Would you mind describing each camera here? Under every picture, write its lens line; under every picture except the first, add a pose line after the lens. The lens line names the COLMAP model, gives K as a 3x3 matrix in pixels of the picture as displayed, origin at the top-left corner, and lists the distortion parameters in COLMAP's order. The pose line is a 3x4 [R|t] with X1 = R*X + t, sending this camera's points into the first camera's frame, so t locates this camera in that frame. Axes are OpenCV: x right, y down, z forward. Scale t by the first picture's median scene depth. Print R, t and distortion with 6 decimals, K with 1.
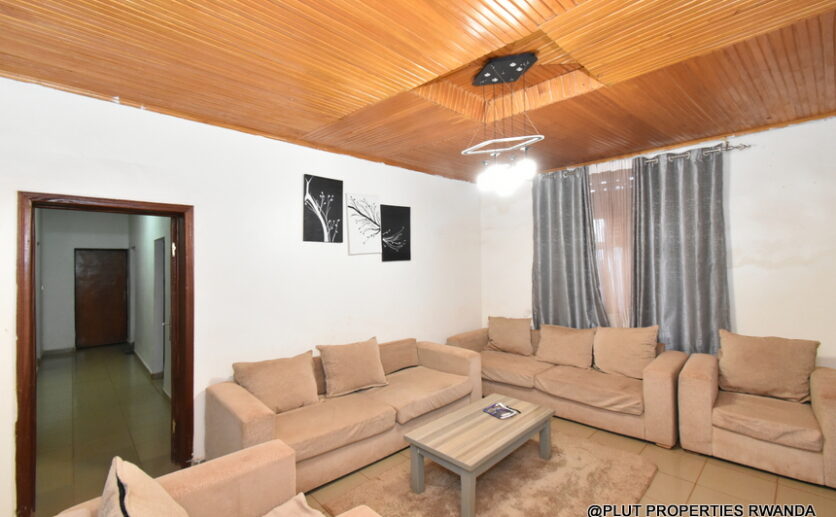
lens RADIAL K [[367.1, 0, 417.3], [0, 367.1, 257.5], [0, 0, 1]] dist [-0.001695, -0.000121]
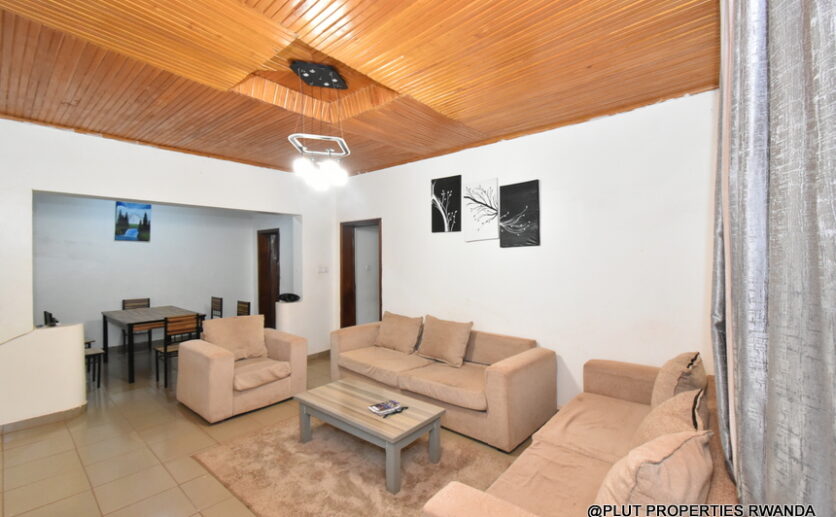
lens RADIAL K [[367.1, 0, 417.2], [0, 367.1, 256.2], [0, 0, 1]] dist [-0.001695, -0.000121]
pose [[0.085190, 0.014959, -0.996252, 0.902162], [0.018775, 0.999686, 0.016616, 0.014793], [0.996188, -0.020120, 0.084882, 0.784100]]
